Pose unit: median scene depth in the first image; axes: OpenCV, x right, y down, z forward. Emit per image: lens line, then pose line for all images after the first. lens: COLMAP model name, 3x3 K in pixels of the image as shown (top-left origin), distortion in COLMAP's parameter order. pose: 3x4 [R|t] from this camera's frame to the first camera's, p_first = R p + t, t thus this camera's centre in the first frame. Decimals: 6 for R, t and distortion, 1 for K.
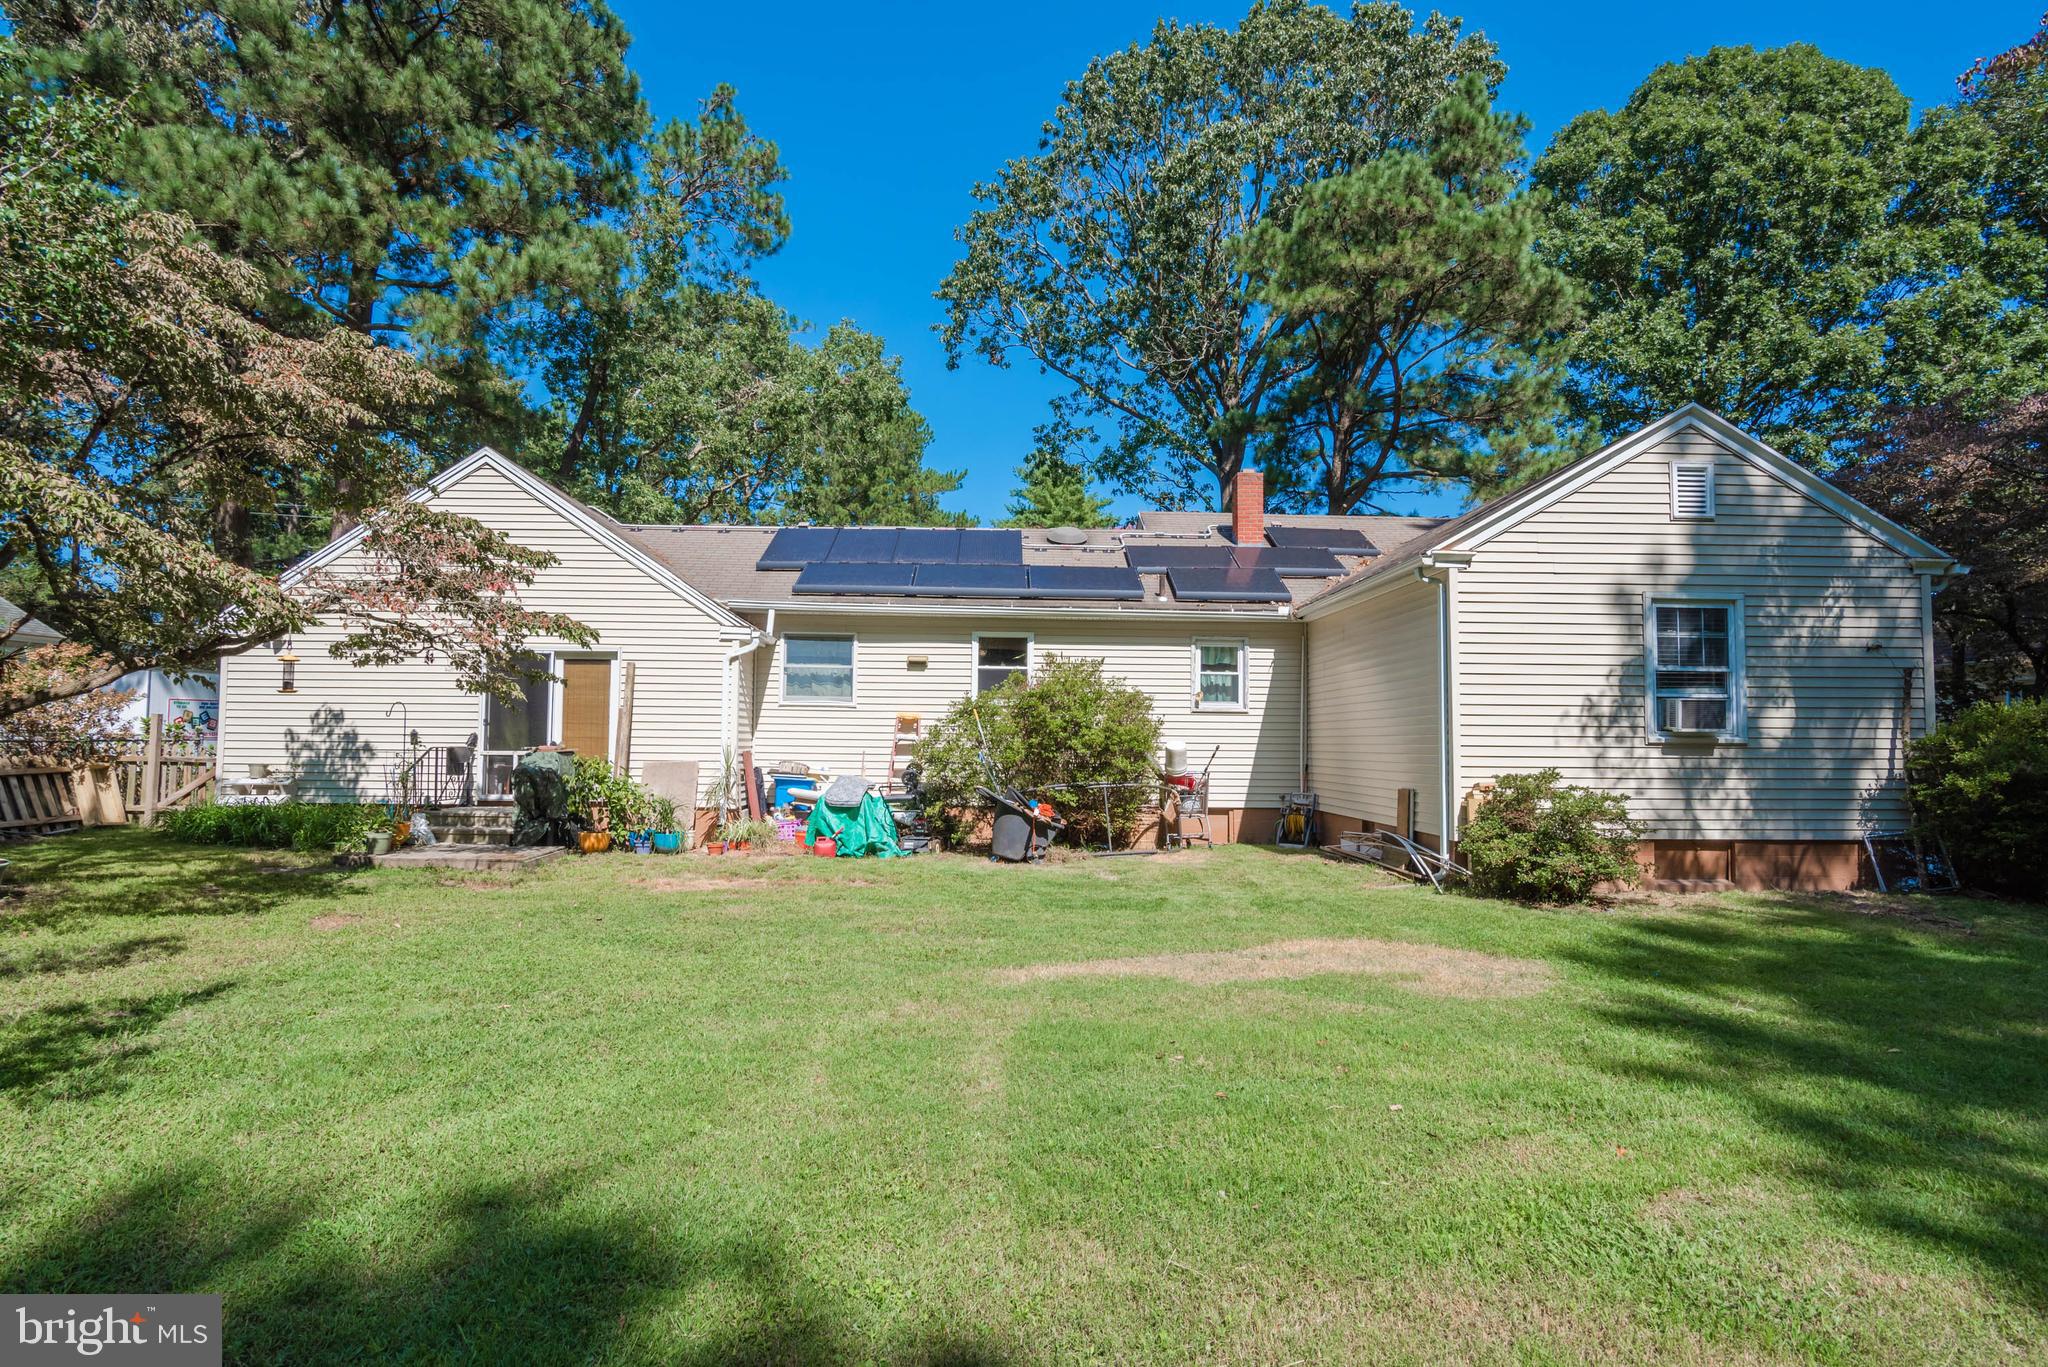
lens RADIAL K [[1005.2, 0, 1023.0], [0, 1005.2, 695.0], [0, 0, 1]] dist [-0.019856, -0.000463]
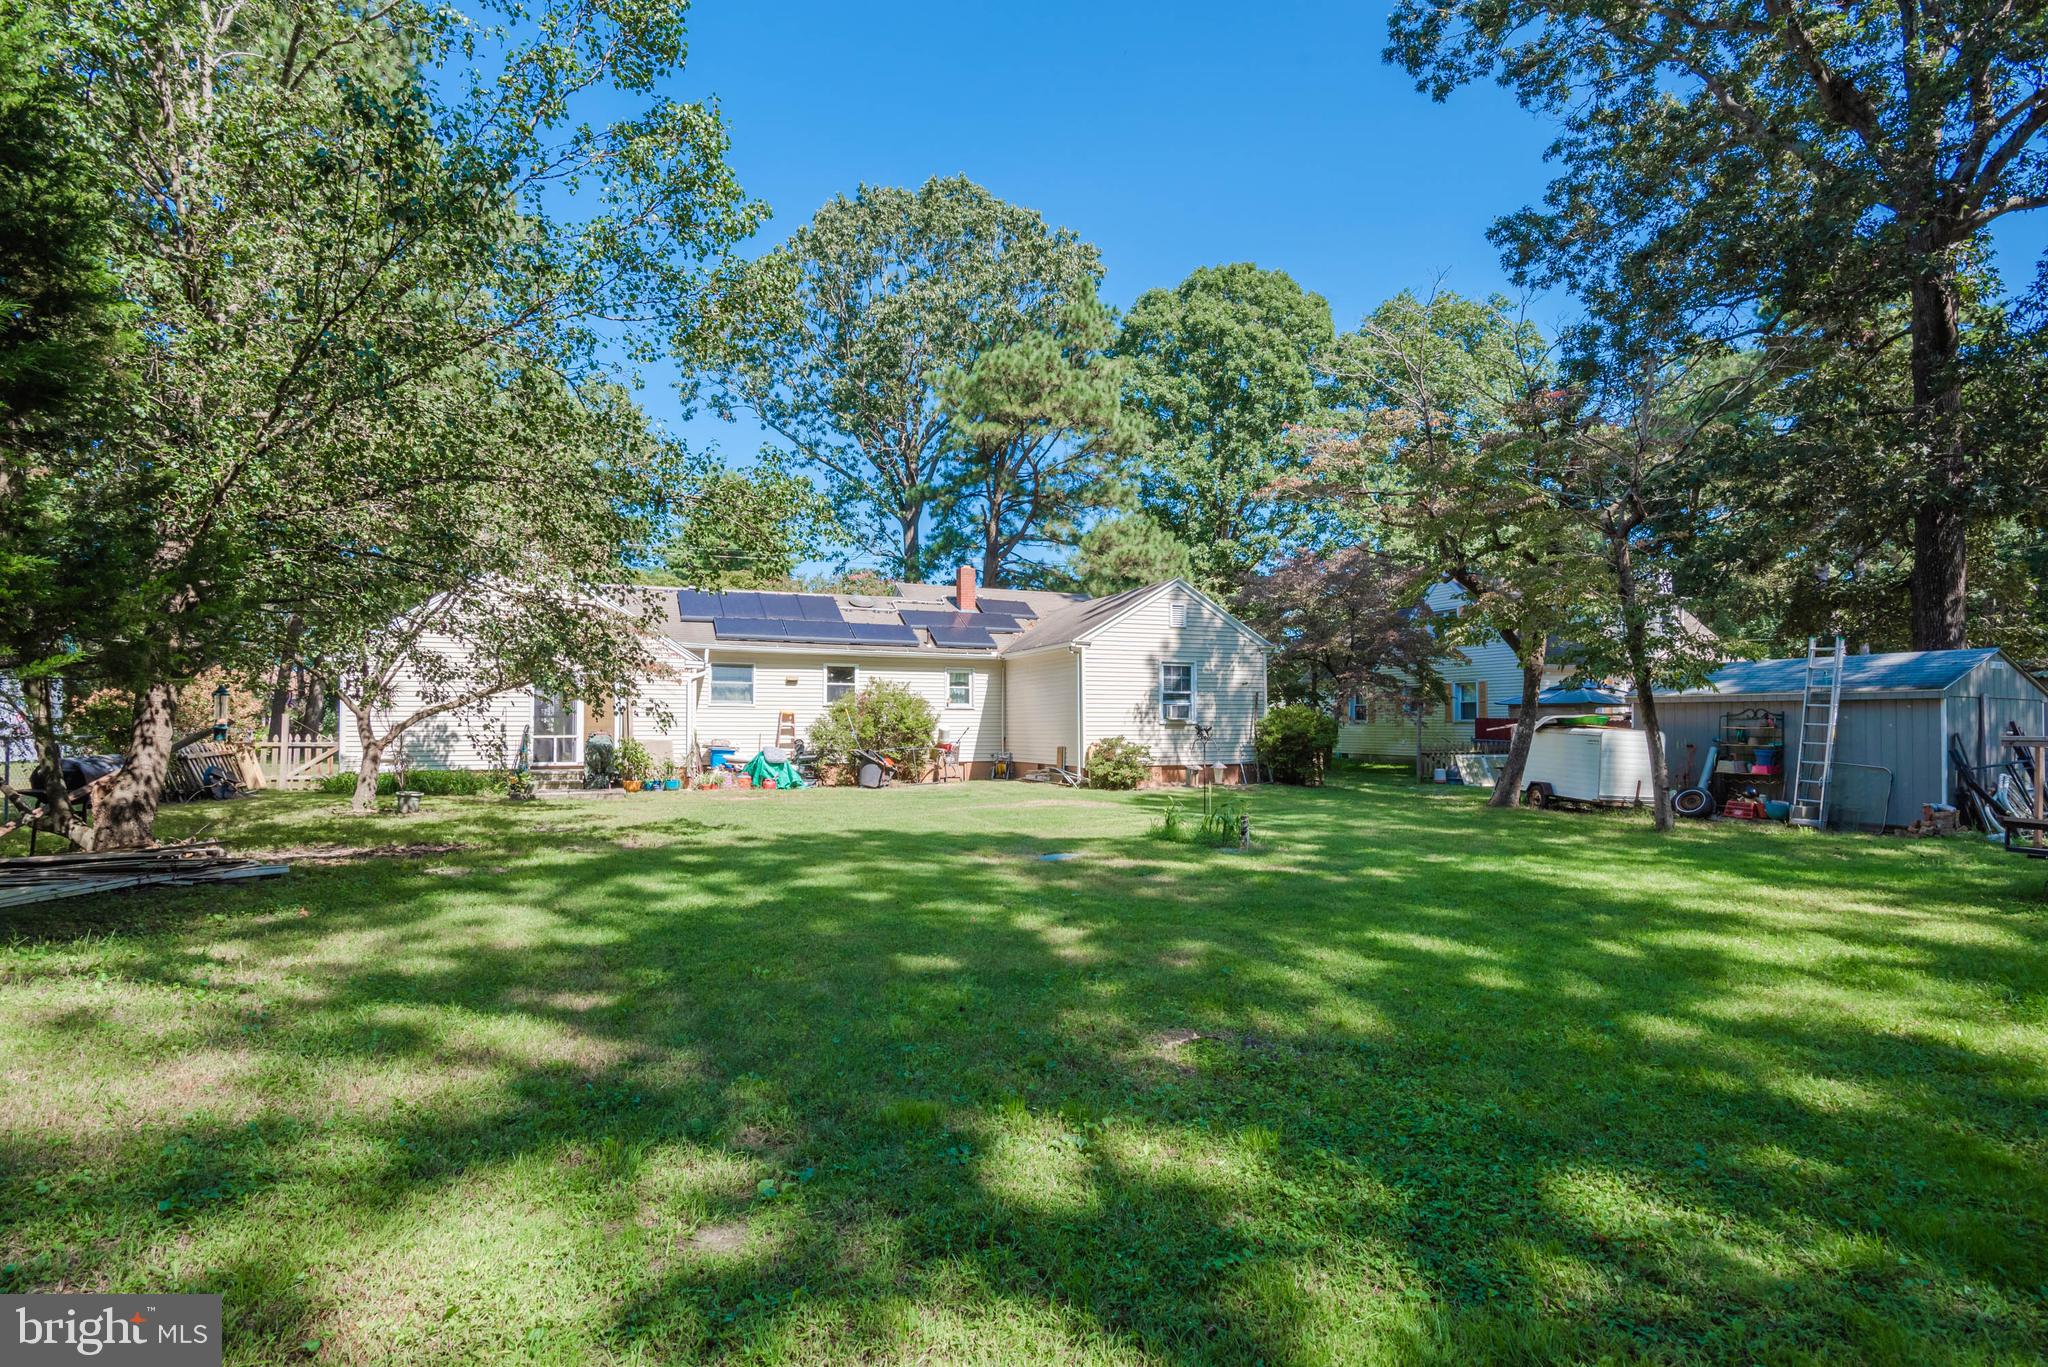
lens RADIAL K [[1005.2, 0, 1023.0], [0, 1005.2, 695.0], [0, 0, 1]] dist [-0.019856, -0.000463]
pose [[0.930824, 0.001247, 0.365466, -0.360952], [-0.006413, 0.999896, 0.012921, -0.032557], [-0.365411, -0.014371, 0.930735, -0.729011]]
